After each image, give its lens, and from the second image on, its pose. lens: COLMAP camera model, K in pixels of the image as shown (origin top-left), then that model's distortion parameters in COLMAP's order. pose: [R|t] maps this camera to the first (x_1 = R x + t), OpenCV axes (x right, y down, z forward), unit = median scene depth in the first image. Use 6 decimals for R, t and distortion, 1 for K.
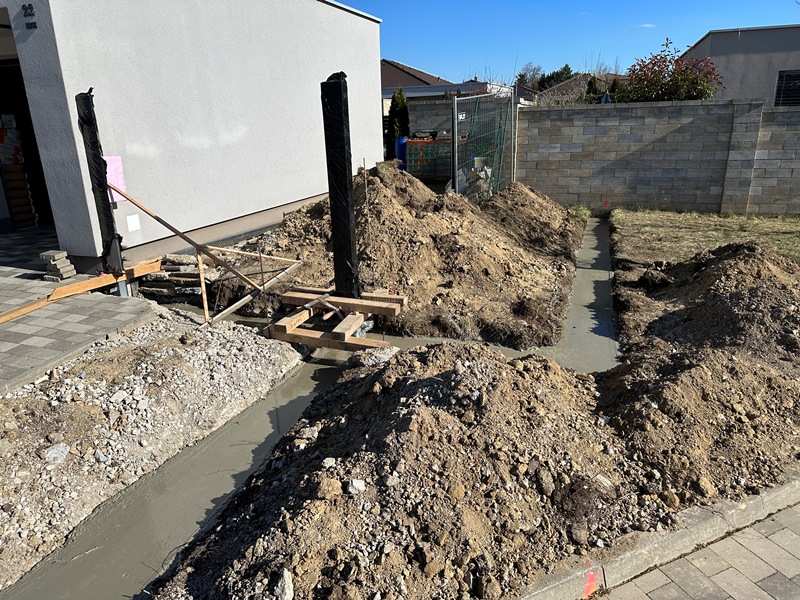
lens RADIAL K [[561.8, 0, 402.7], [0, 561.8, 299.8], [0, 0, 1]] dist [0.048038, -0.056999]
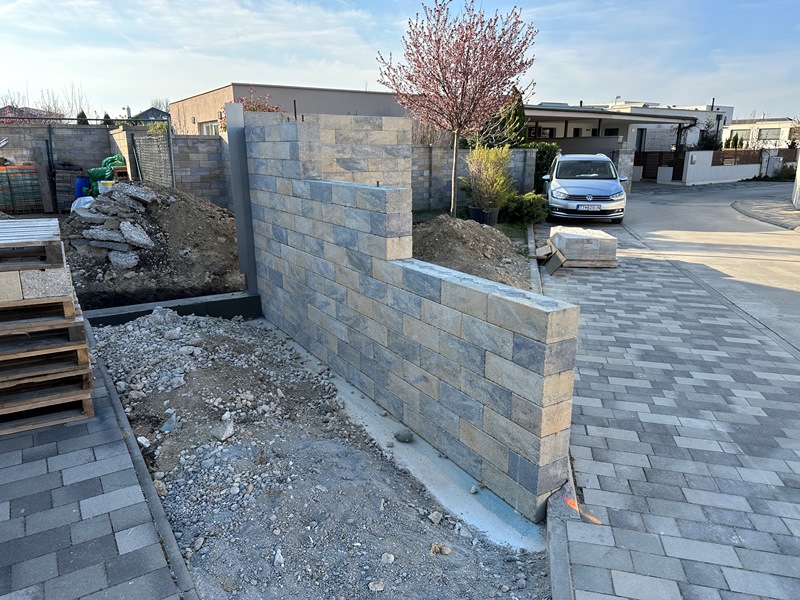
lens RADIAL K [[561.8, 0, 400.5], [0, 561.8, 304.7], [0, 0, 1]] dist [0.048038, -0.056999]
pose [[0.604353, -0.181371, 0.775798, -0.425832], [0.226044, 0.972764, 0.051329, 0.032131], [-0.763978, 0.144344, 0.628890, -0.002226]]
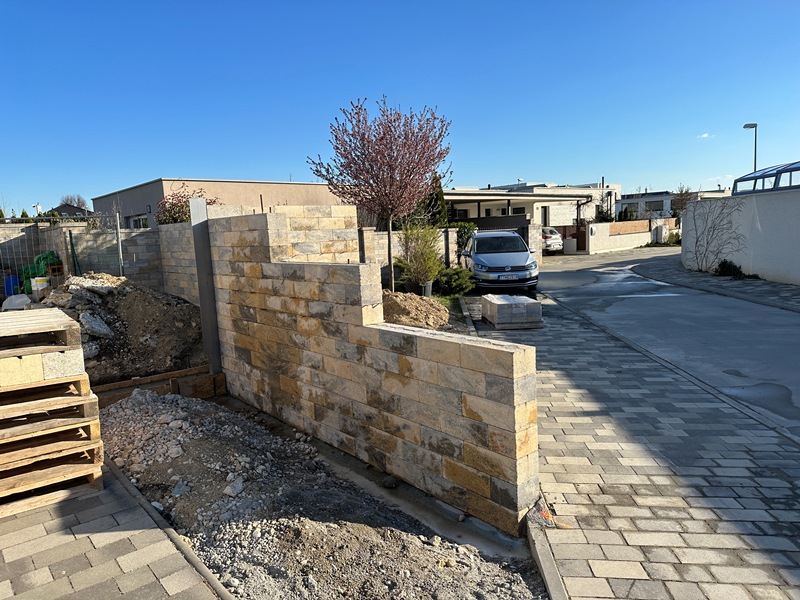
lens RADIAL K [[561.8, 0, 400.4], [0, 561.8, 297.0], [0, 0, 1]] dist [0.048038, -0.056999]
pose [[0.488183, -0.093001, 0.867772, -0.490626], [0.294668, 0.953482, -0.063584, 0.035186], [-0.821492, 0.286745, 0.492878, -0.005914]]
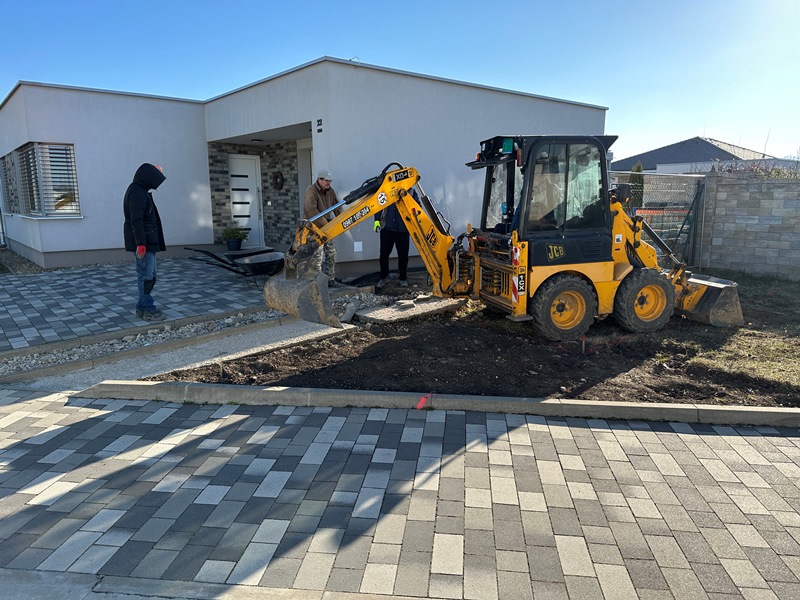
lens RADIAL K [[561.8, 0, 408.4], [0, 561.8, 300.9], [0, 0, 1]] dist [0.048038, -0.056999]
pose [[0.858486, 0.117220, -0.499261, 0.282117], [-0.178537, 0.980940, -0.076684, 0.069583], [0.480757, 0.154969, 0.863051, -0.170979]]
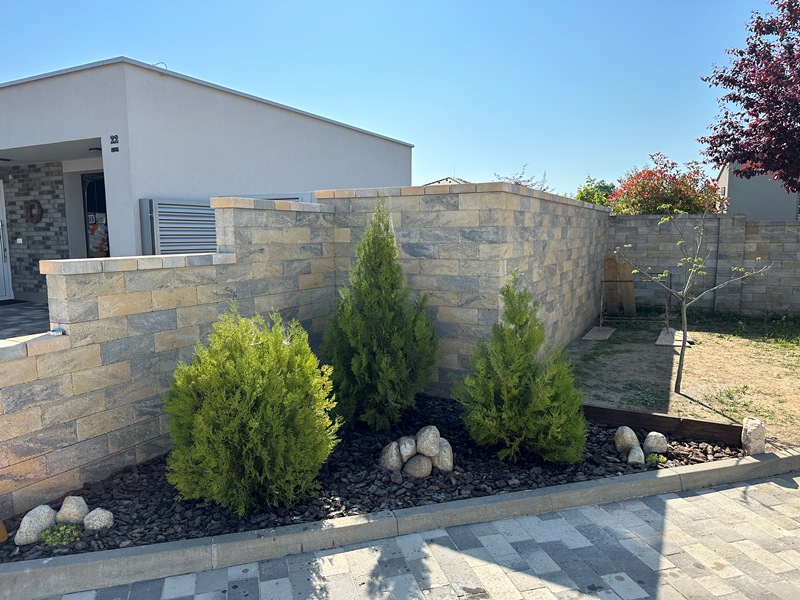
lens RADIAL K [[561.8, 0, 398.8], [0, 561.8, 298.6], [0, 0, 1]] dist [0.048038, -0.056999]
pose [[0.989583, 0.040441, -0.138163, 0.125738], [-0.065627, 0.980933, -0.182928, 0.044246], [0.128131, 0.190090, 0.973370, -0.104208]]
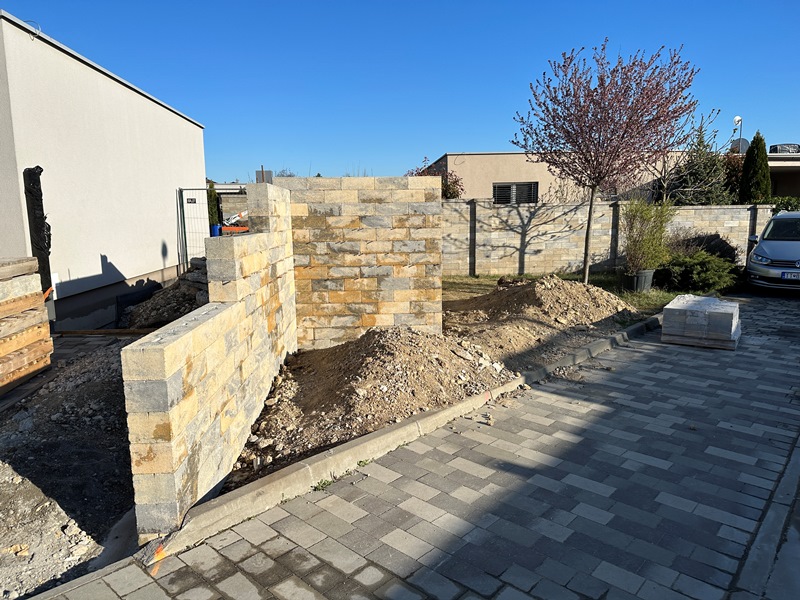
lens RADIAL K [[561.8, 0, 398.5], [0, 561.8, 300.1], [0, 0, 1]] dist [0.048038, -0.056999]
pose [[0.915654, -0.042457, 0.399718, -0.180936], [0.109408, 0.983187, -0.146195, 0.092707], [-0.386790, 0.177597, 0.904905, -0.187099]]
